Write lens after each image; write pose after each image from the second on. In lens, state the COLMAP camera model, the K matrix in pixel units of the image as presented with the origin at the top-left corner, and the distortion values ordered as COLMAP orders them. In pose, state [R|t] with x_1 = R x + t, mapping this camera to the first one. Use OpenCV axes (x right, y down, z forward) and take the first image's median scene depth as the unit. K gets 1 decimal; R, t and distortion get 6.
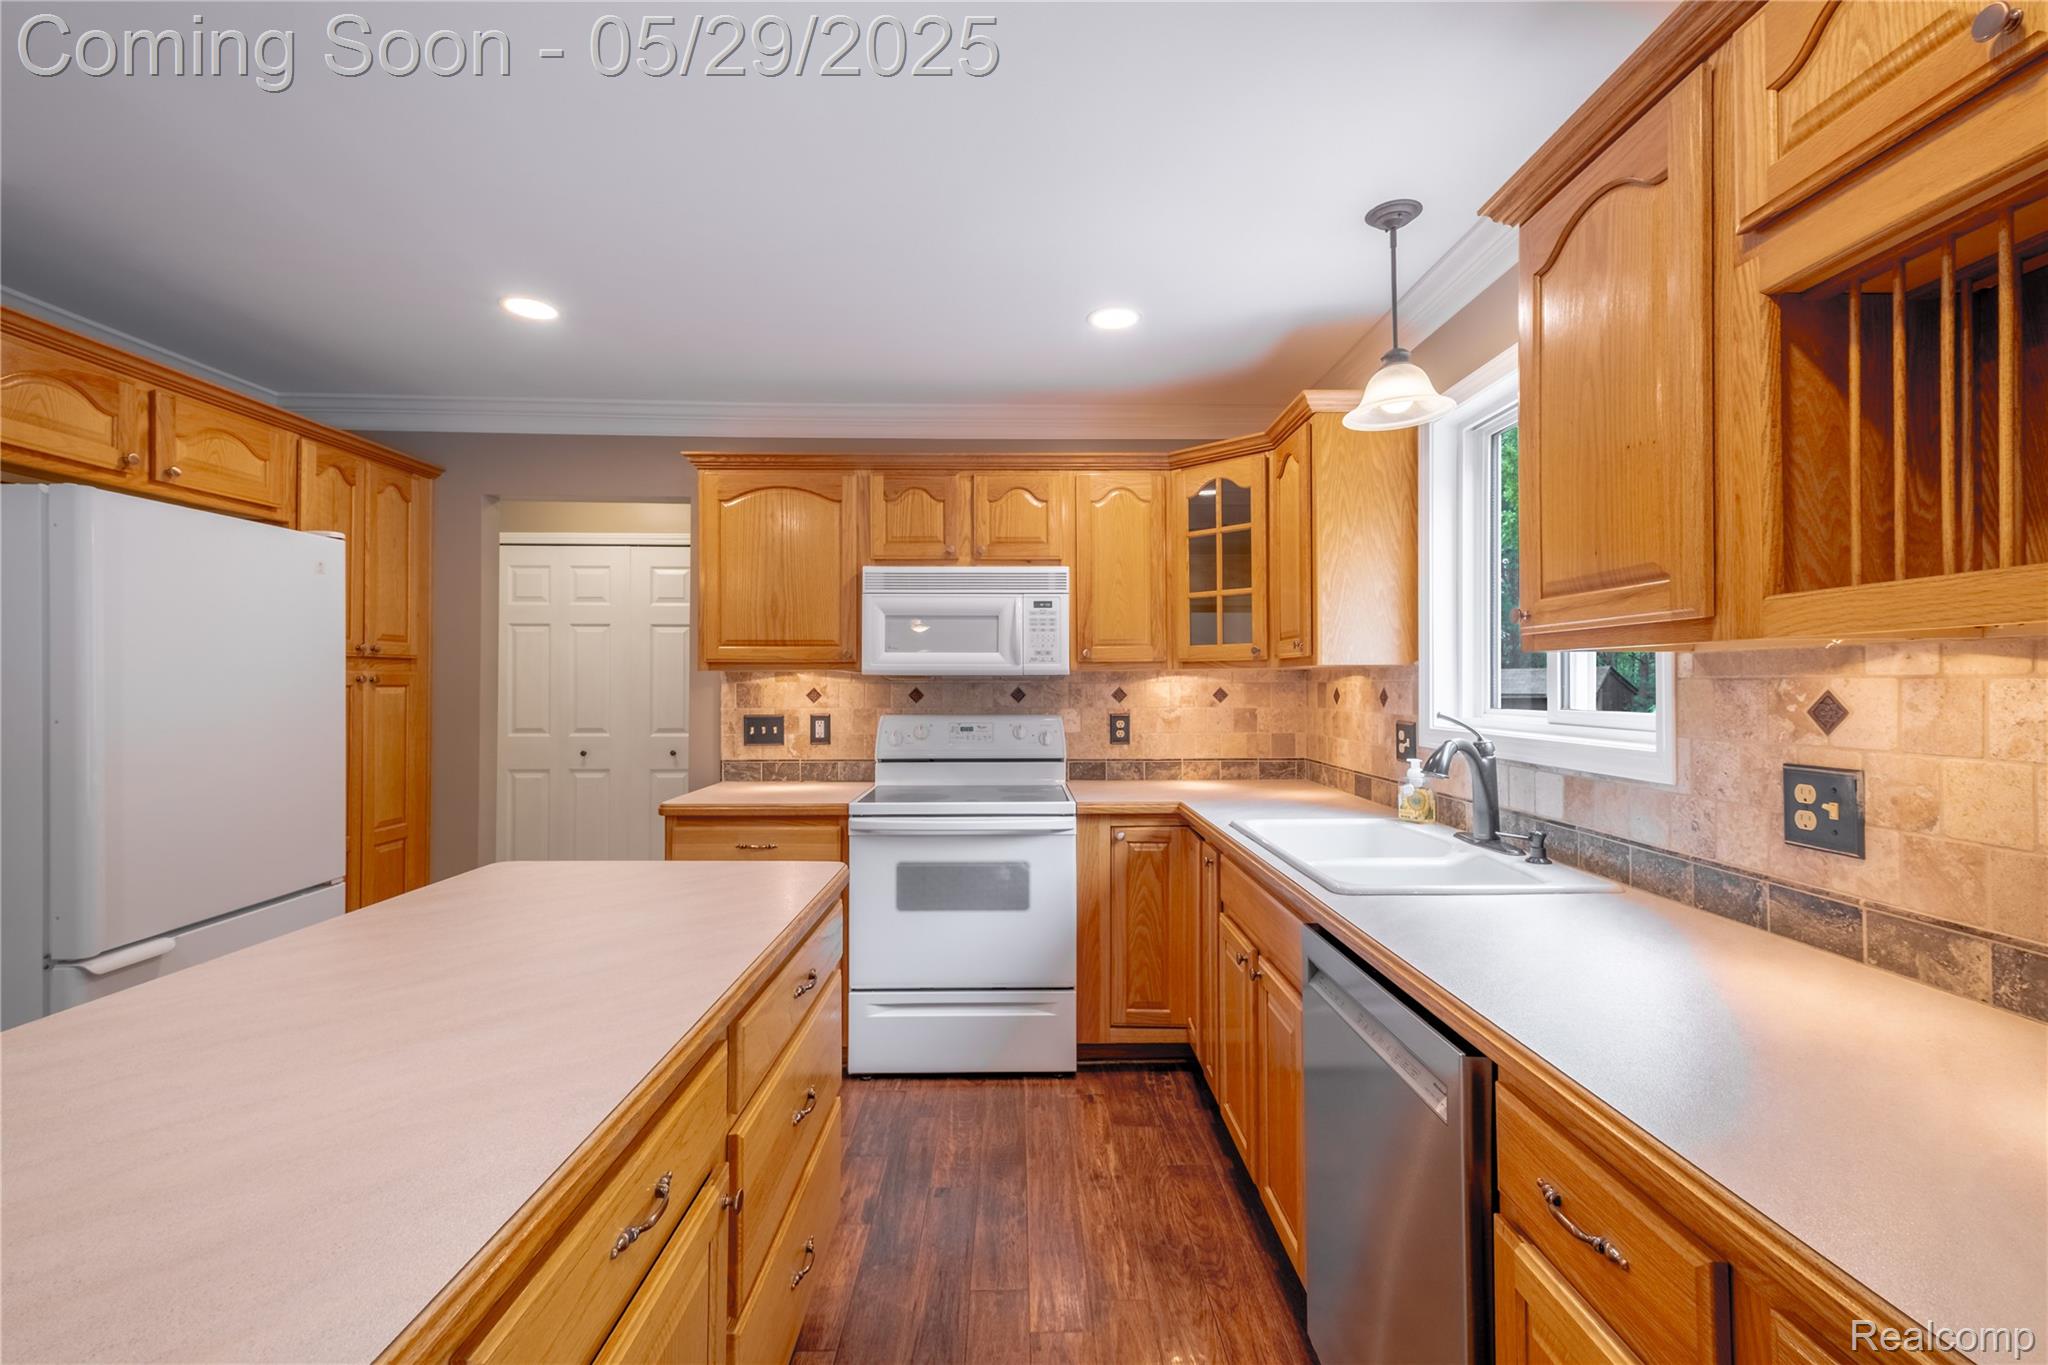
lens RADIAL K [[883.7, 0, 1026.4], [0, 883.7, 667.7], [0, 0, 1]] dist [0.015974, -0.003592]
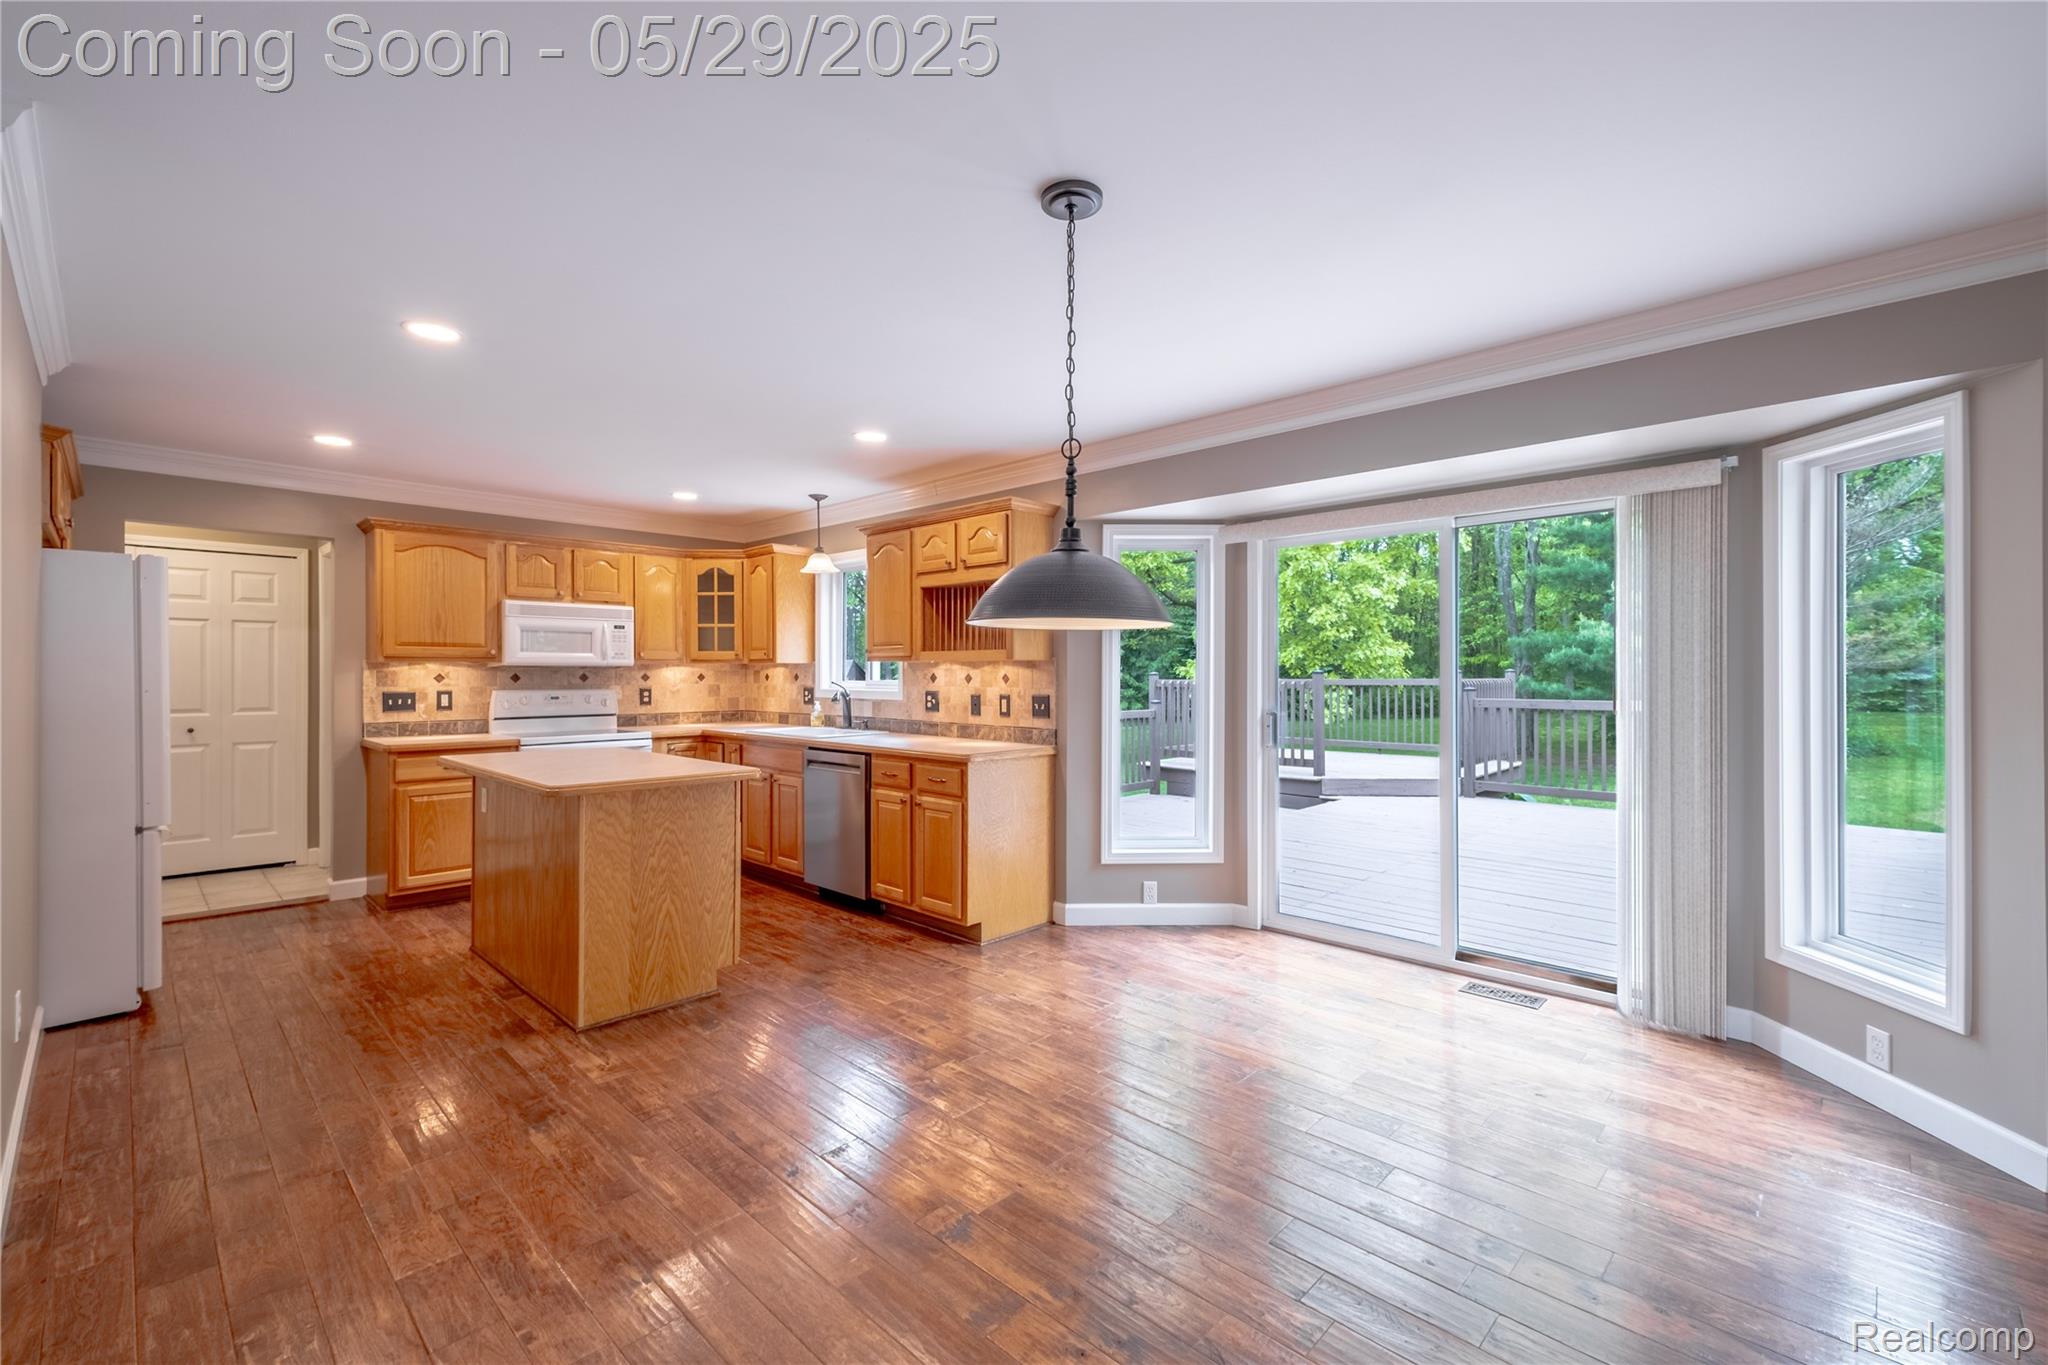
lens RADIAL K [[883.7, 0, 1032.4], [0, 883.7, 680.7], [0, 0, 1]] dist [0.015974, -0.003592]
pose [[0.709168, -0.005443, 0.705018, -0.649190], [-0.013734, 0.999674, 0.021533, -0.012377], [-0.704906, -0.024953, 0.708862, -0.868982]]
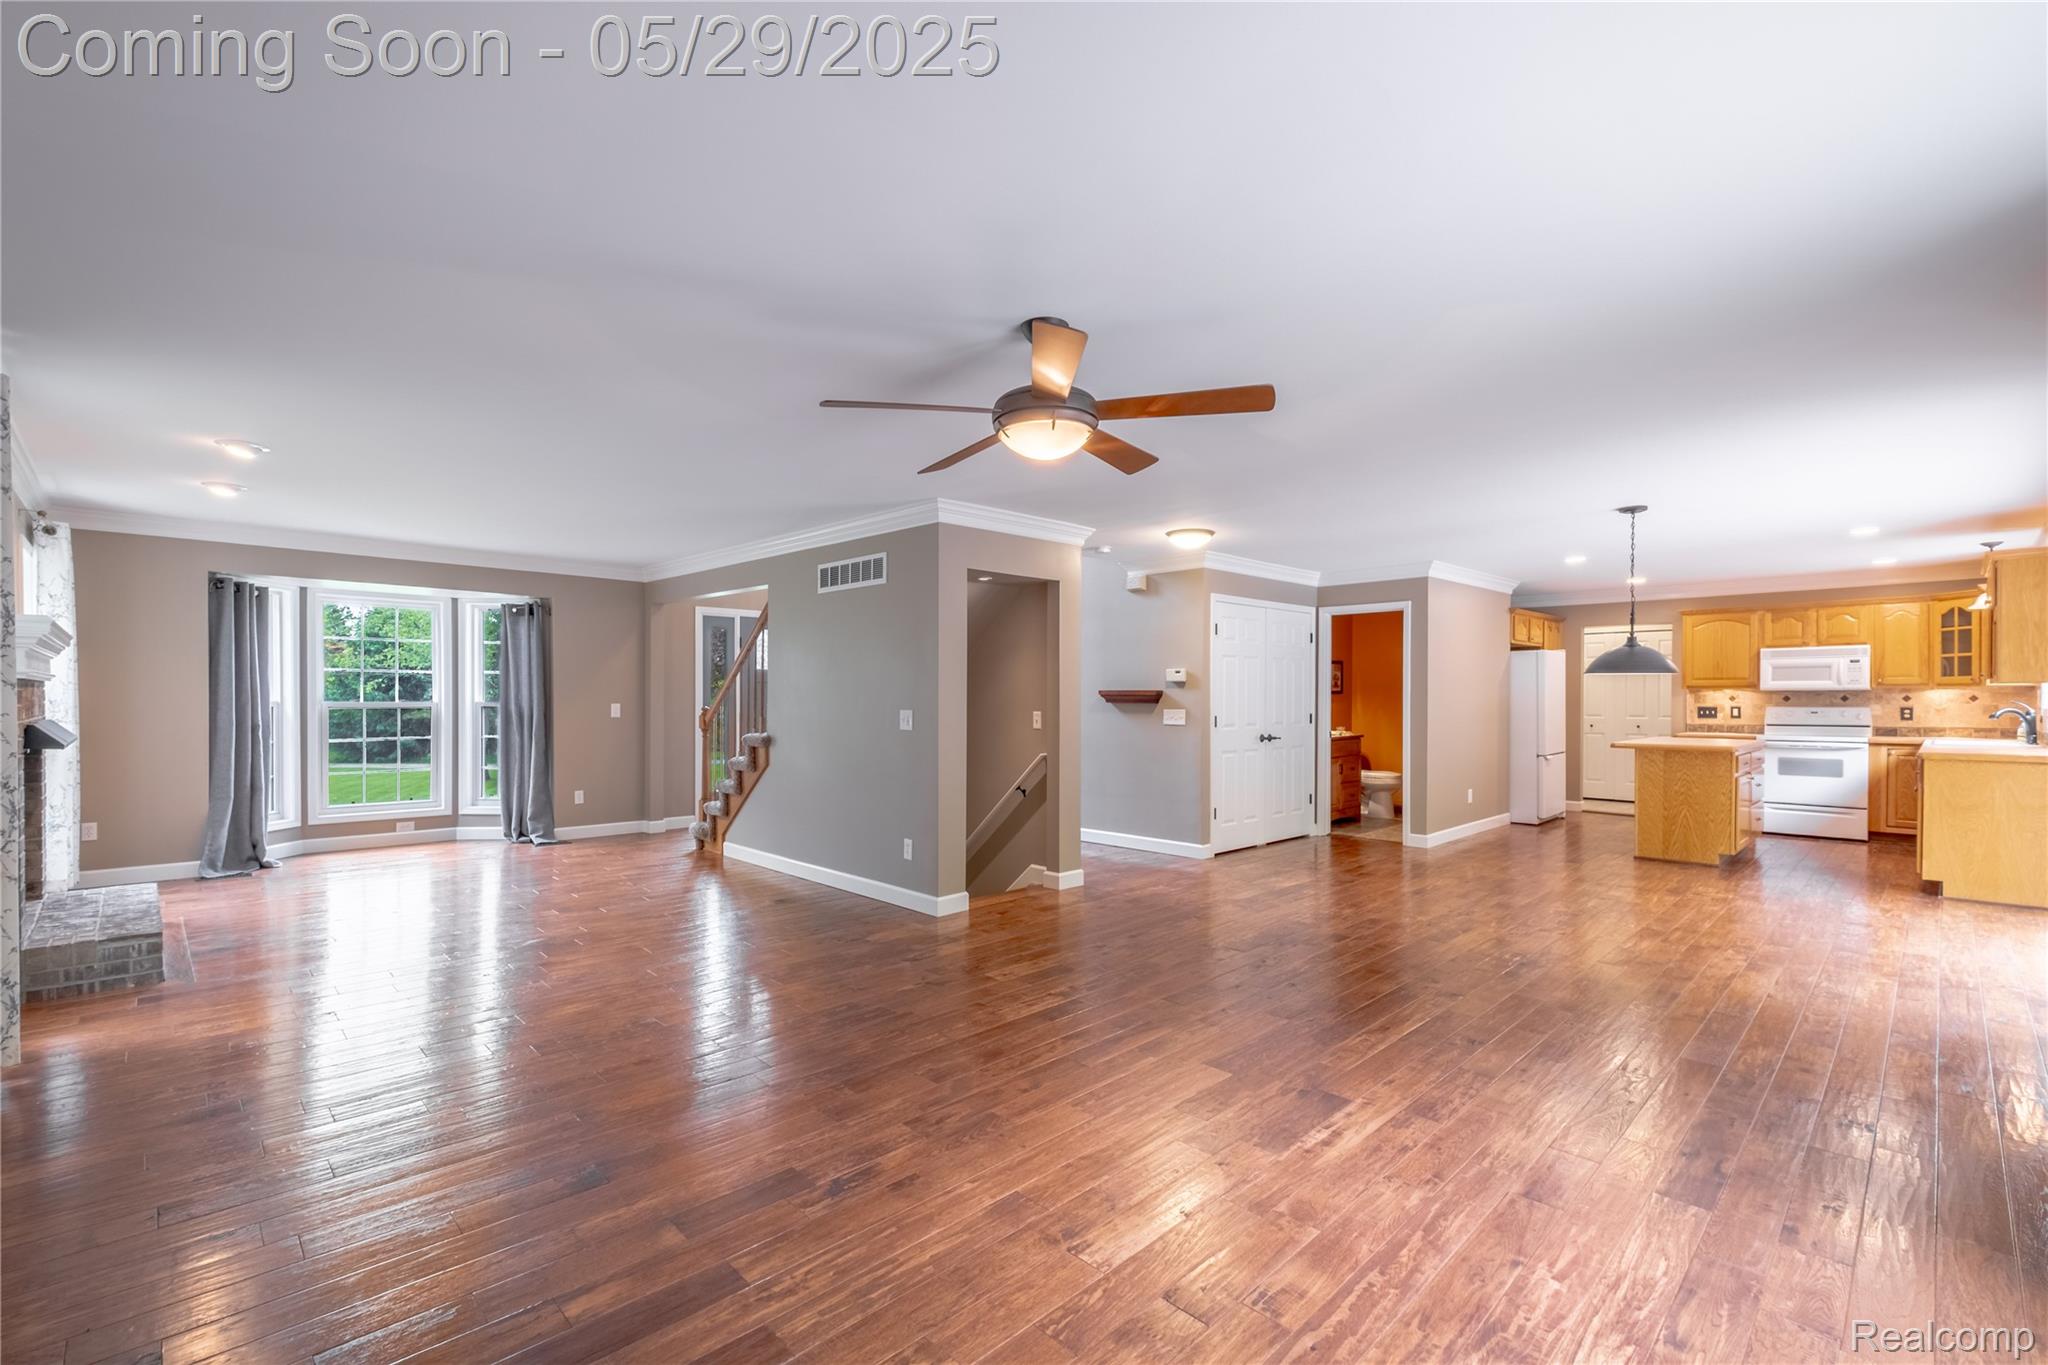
lens RADIAL K [[883.7, 0, 1044.4], [0, 883.7, 706.5], [0, 0, 1]] dist [0.015974, -0.003592]
pose [[0.699596, 0.005896, -0.714515, 0.214059], [0.014408, 0.999646, 0.022356, -0.033342], [0.714394, -0.025935, 0.699263, -2.328664]]
